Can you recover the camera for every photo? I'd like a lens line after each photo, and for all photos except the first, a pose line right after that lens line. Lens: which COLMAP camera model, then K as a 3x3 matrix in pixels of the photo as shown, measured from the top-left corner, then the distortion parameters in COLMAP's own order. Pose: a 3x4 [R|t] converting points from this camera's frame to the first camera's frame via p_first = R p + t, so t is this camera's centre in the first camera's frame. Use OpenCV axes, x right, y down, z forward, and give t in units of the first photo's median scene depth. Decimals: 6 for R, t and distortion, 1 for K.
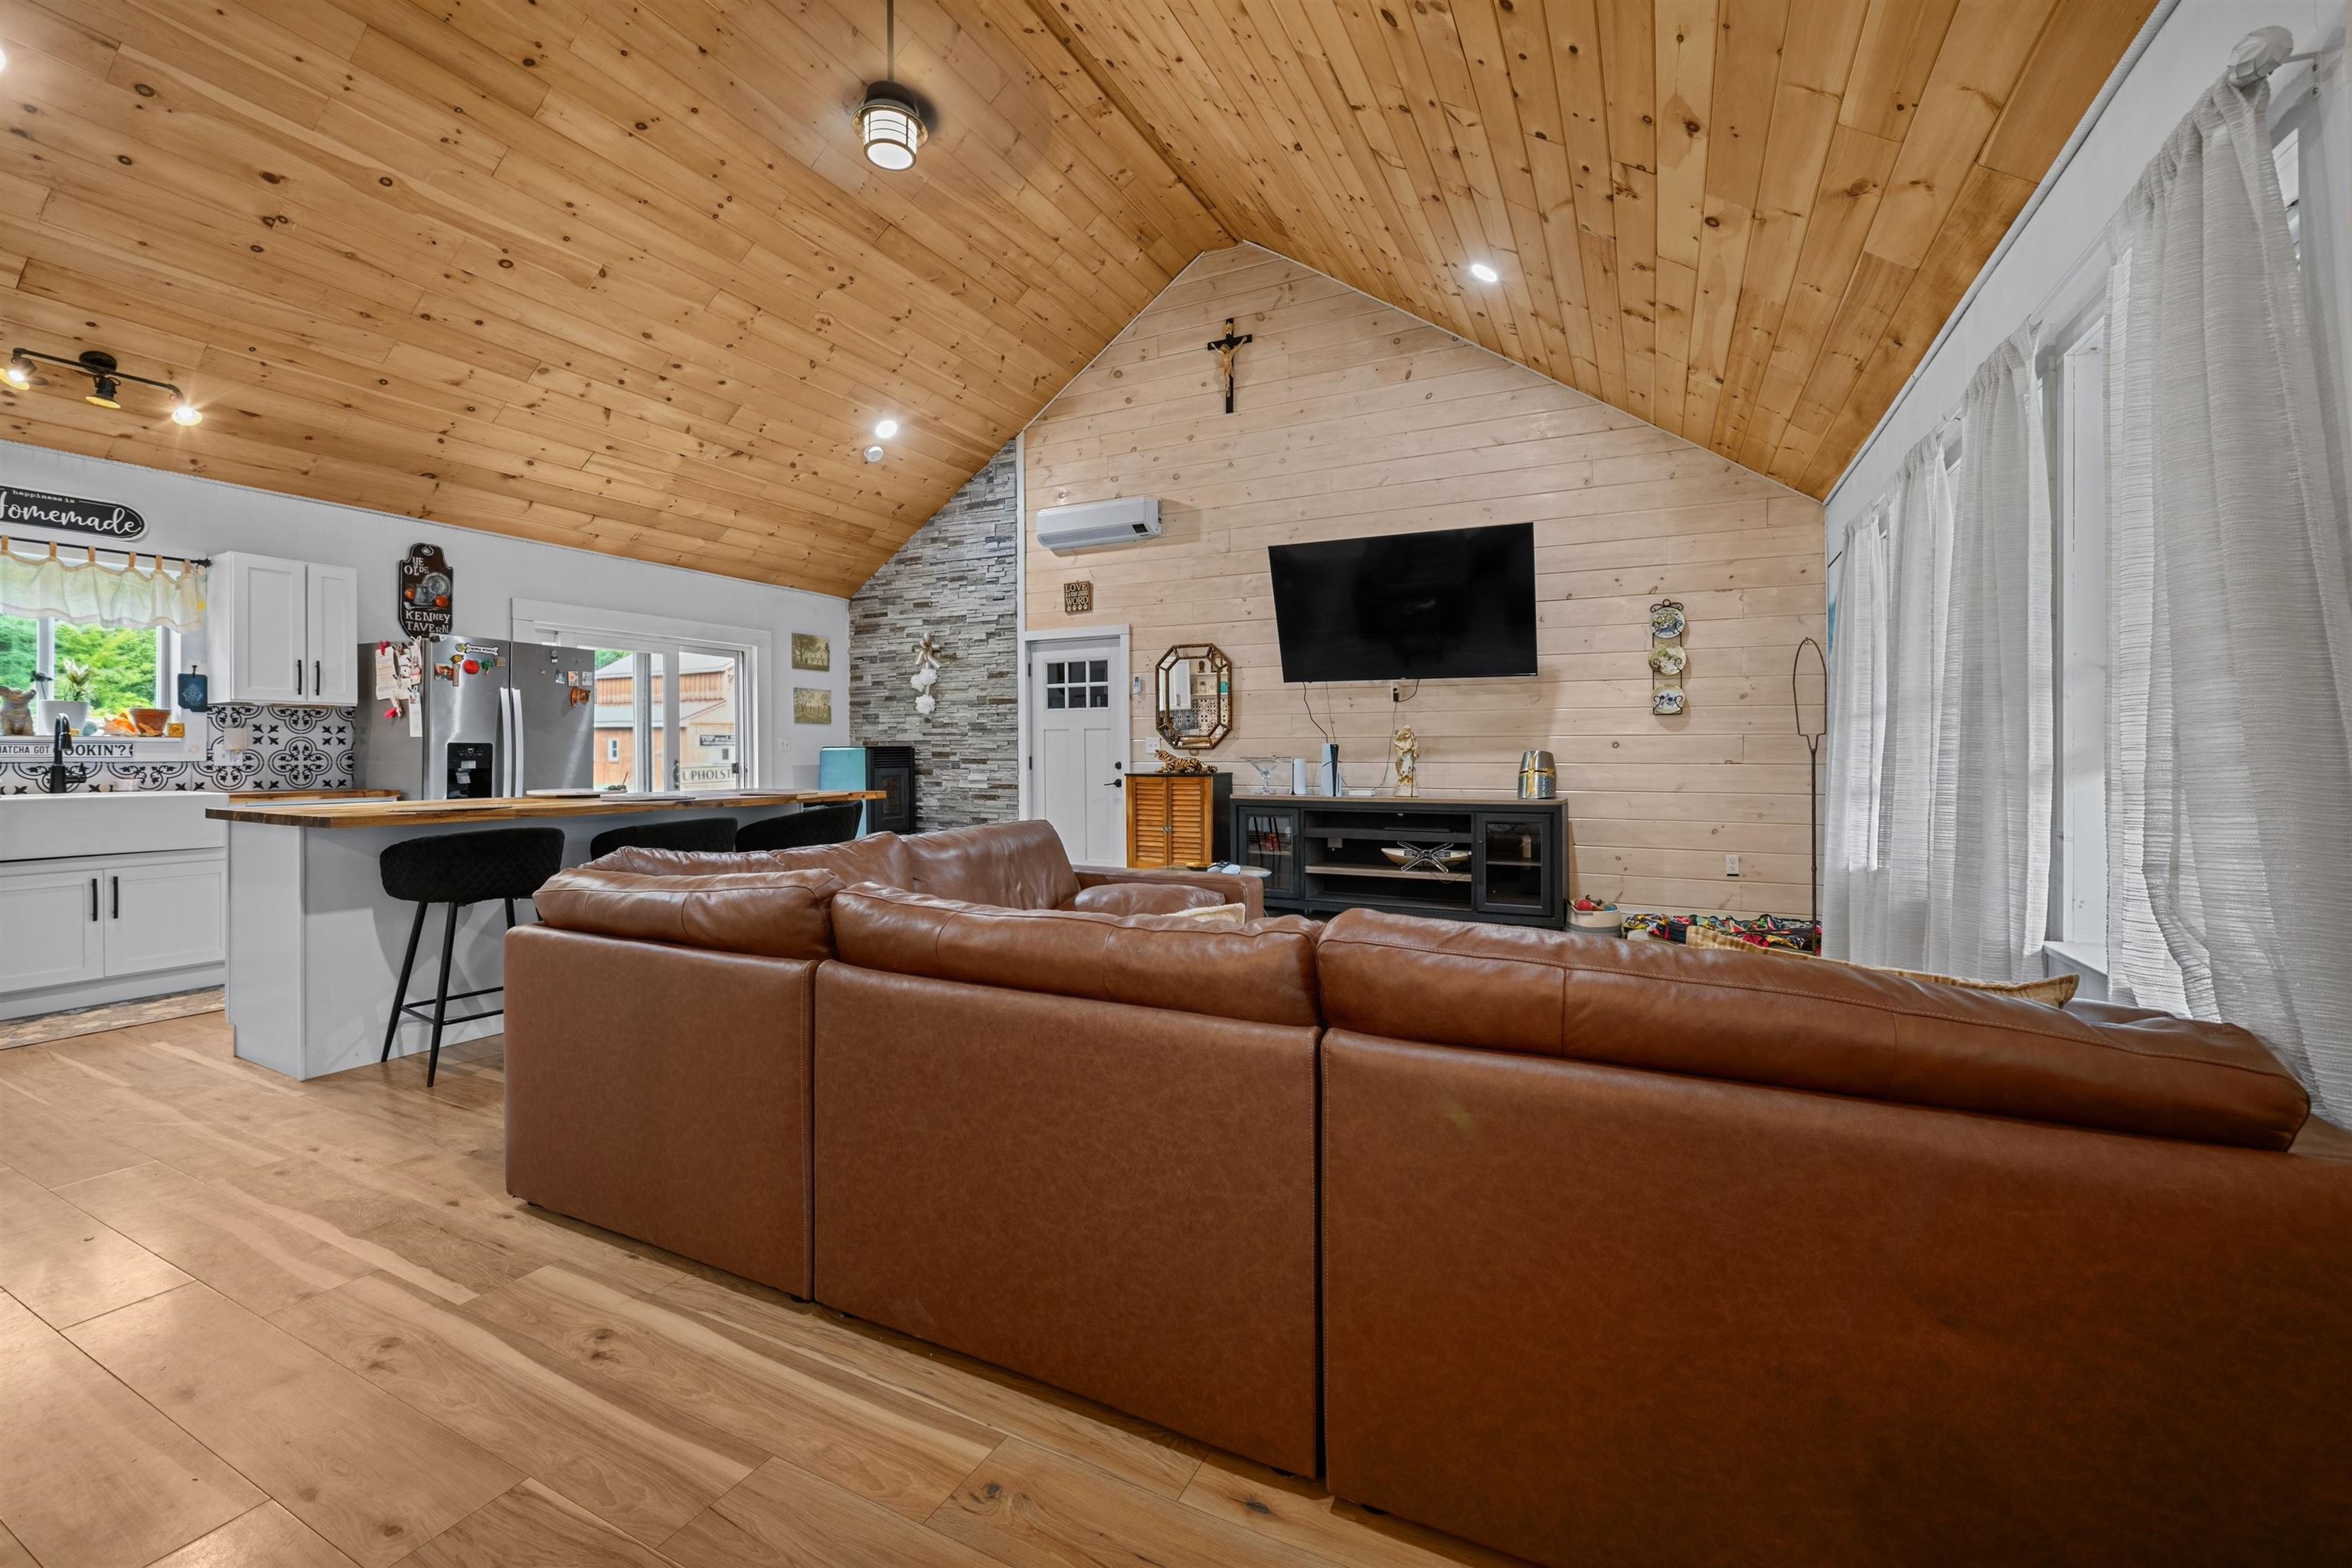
lens RADIAL K [[969.0, 0, 1177.5], [0, 969.0, 752.5], [0, 0, 1]] dist [-0.007239, -0.000830]
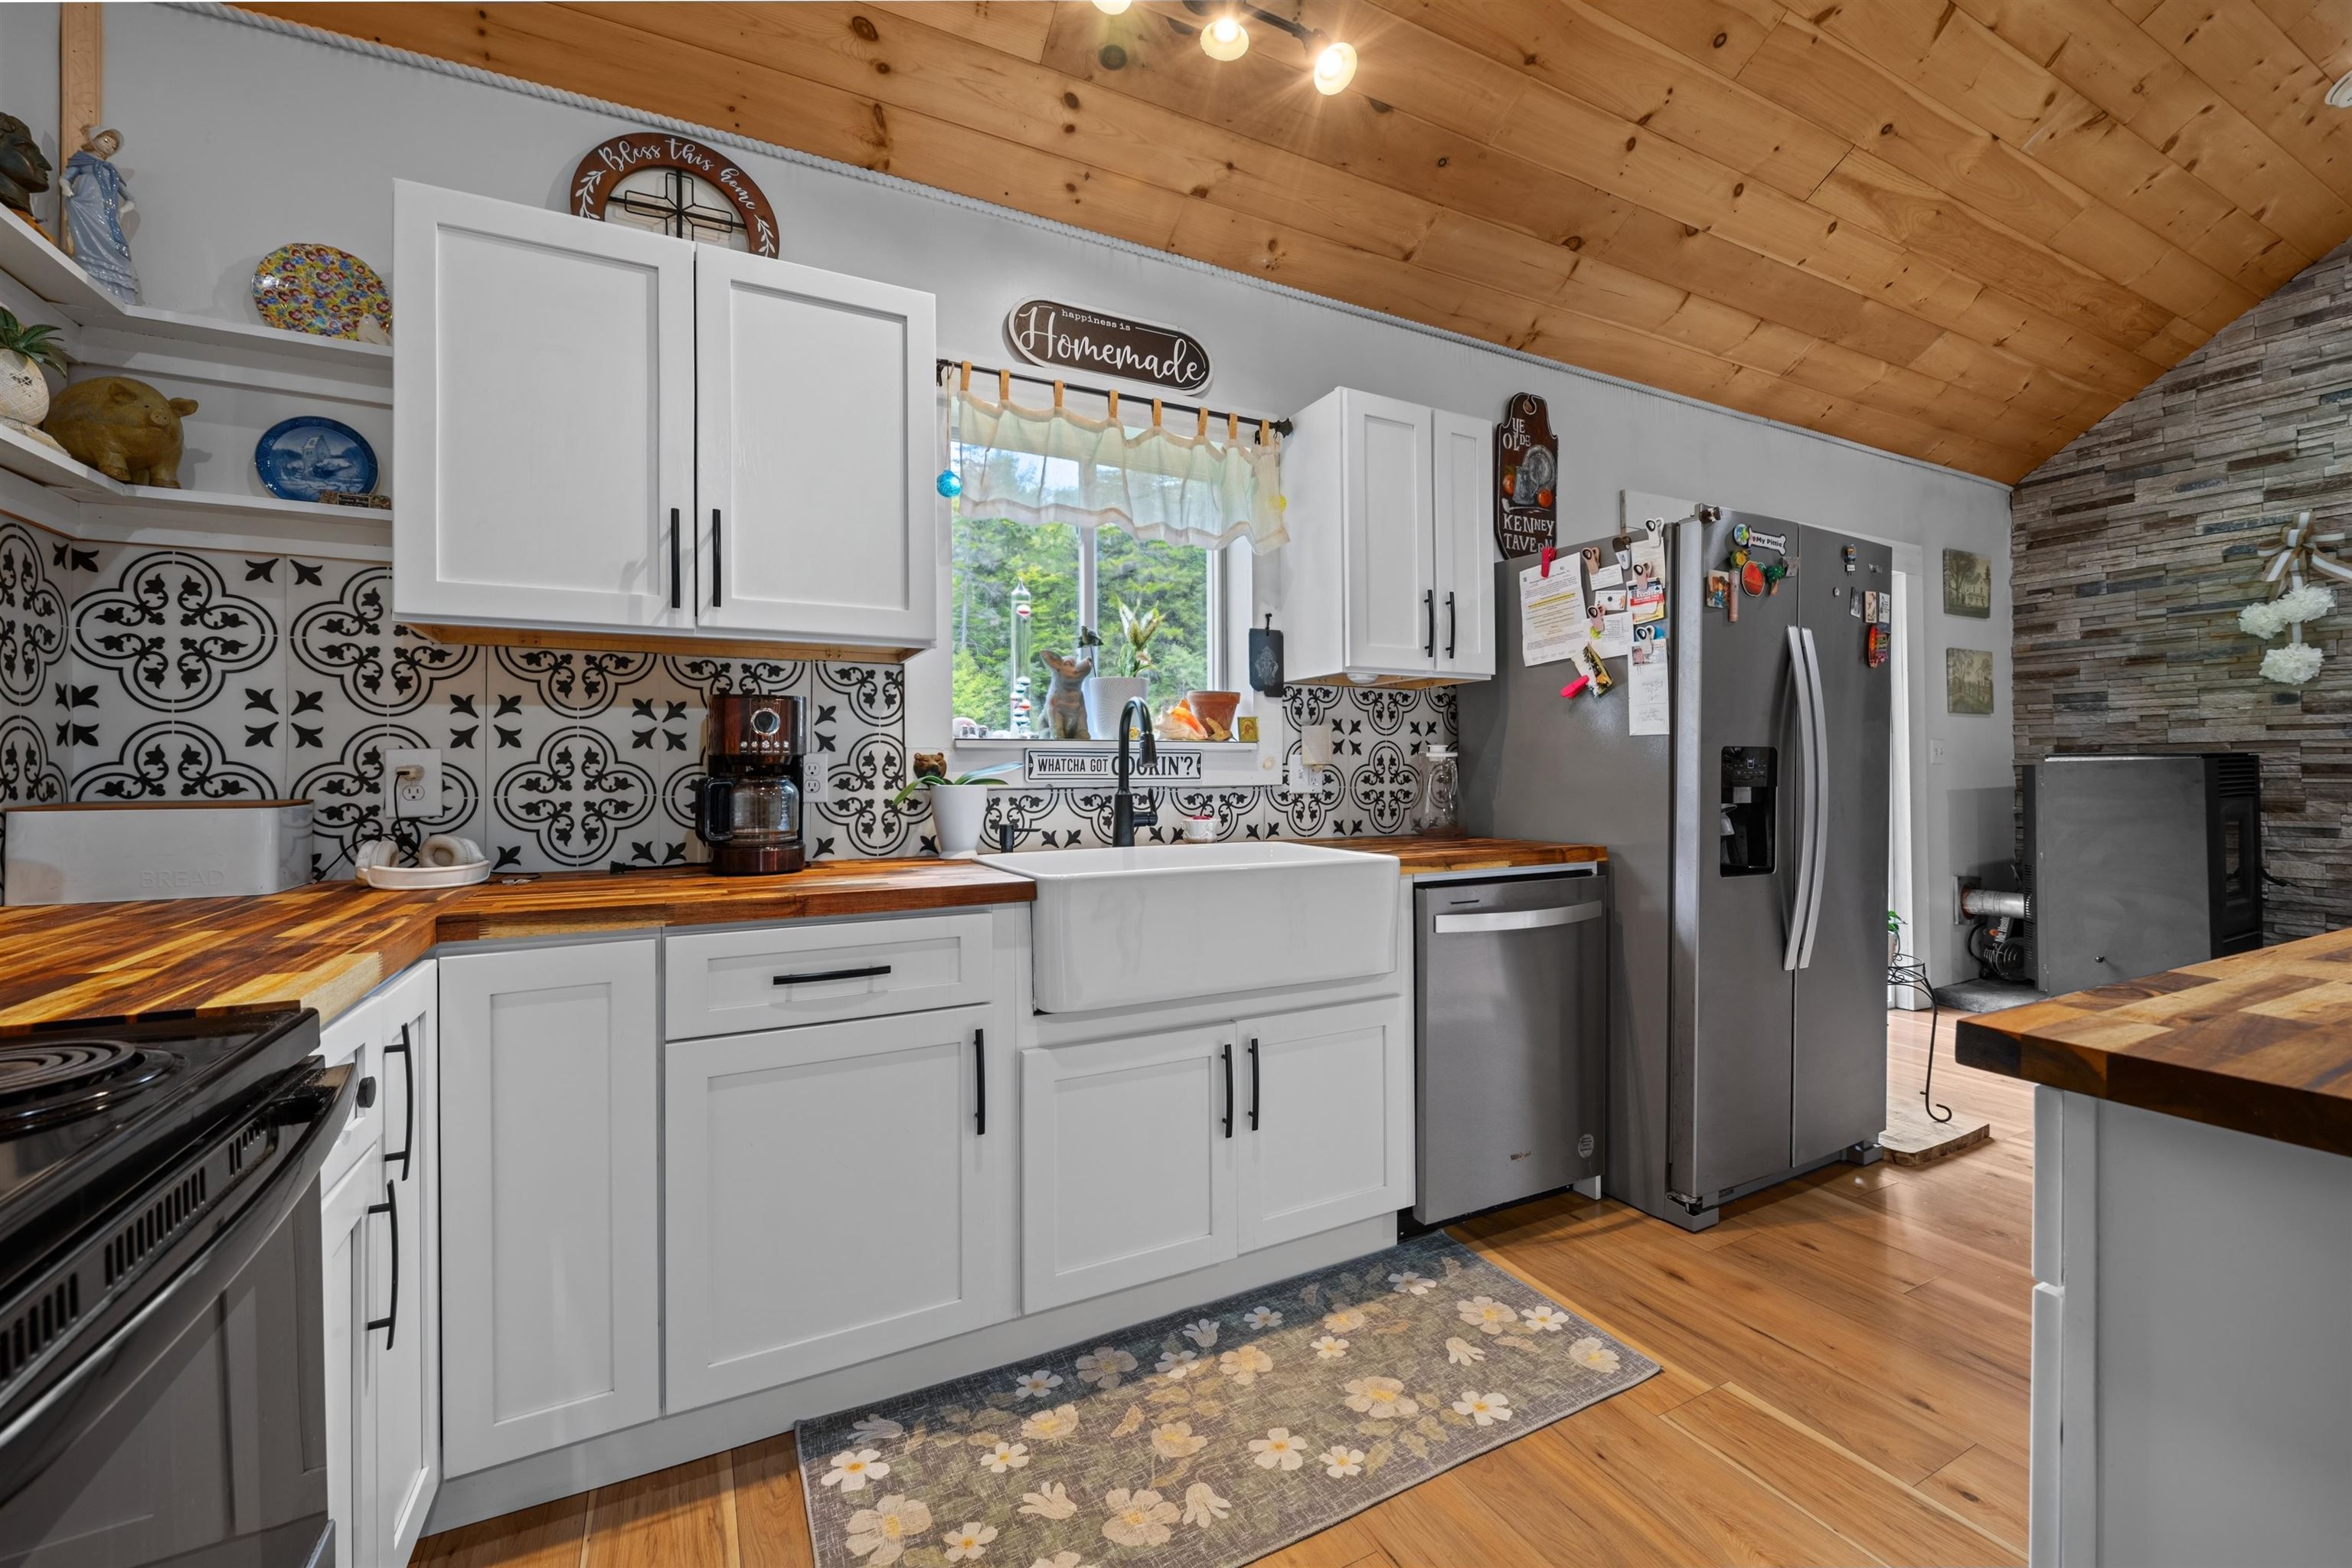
lens RADIAL K [[943.2, 0, 1157.1], [0, 943.2, 764.3], [0, 0, 1]] dist [-0.009044, -0.000458]
pose [[0.805157, -0.004438, -0.593046, -0.497639], [0.003163, 0.999990, -0.003190, -0.001038], [0.593054, 0.000693, 0.805163, 0.344768]]
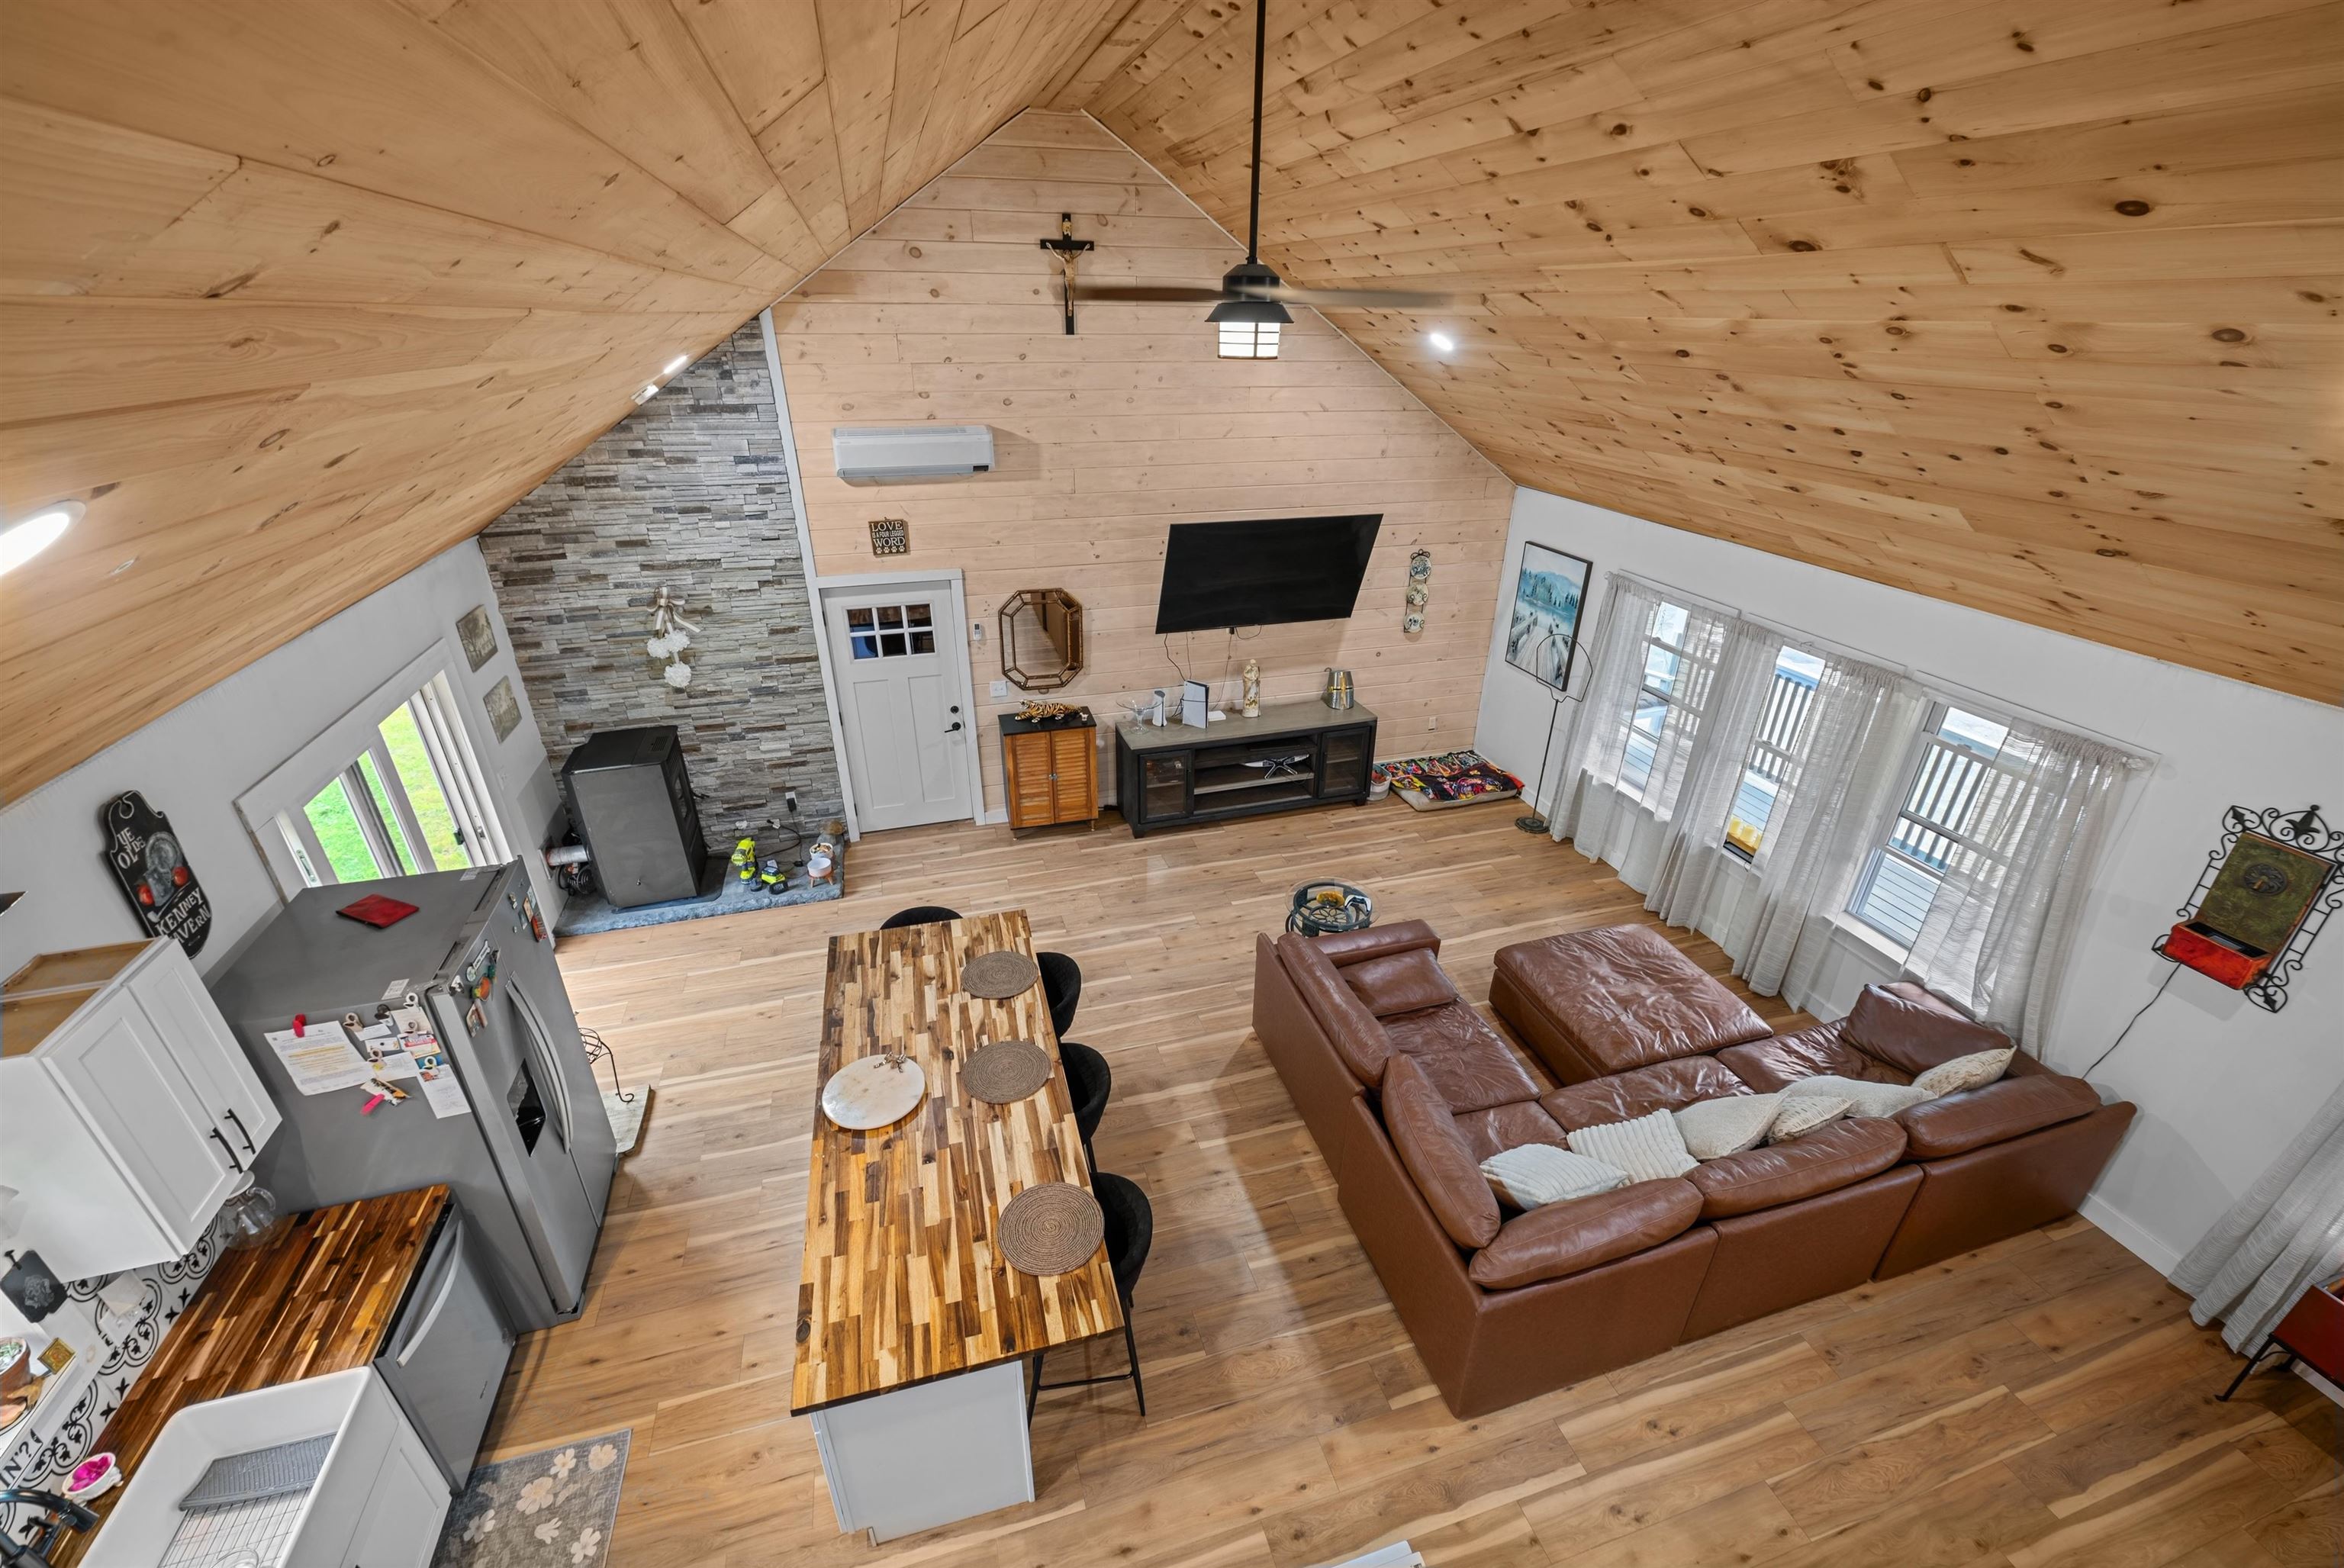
lens RADIAL K [[943.0, 0, 1180.3], [0, 943.0, 789.1], [0, 0, 1]] dist [-0.004184, -0.001367]
pose [[0.723601, -0.301794, 0.620742, -0.532777], [-0.014369, 0.892561, 0.450698, -0.361780], [-0.690068, -0.335045, 0.641522, 0.218698]]
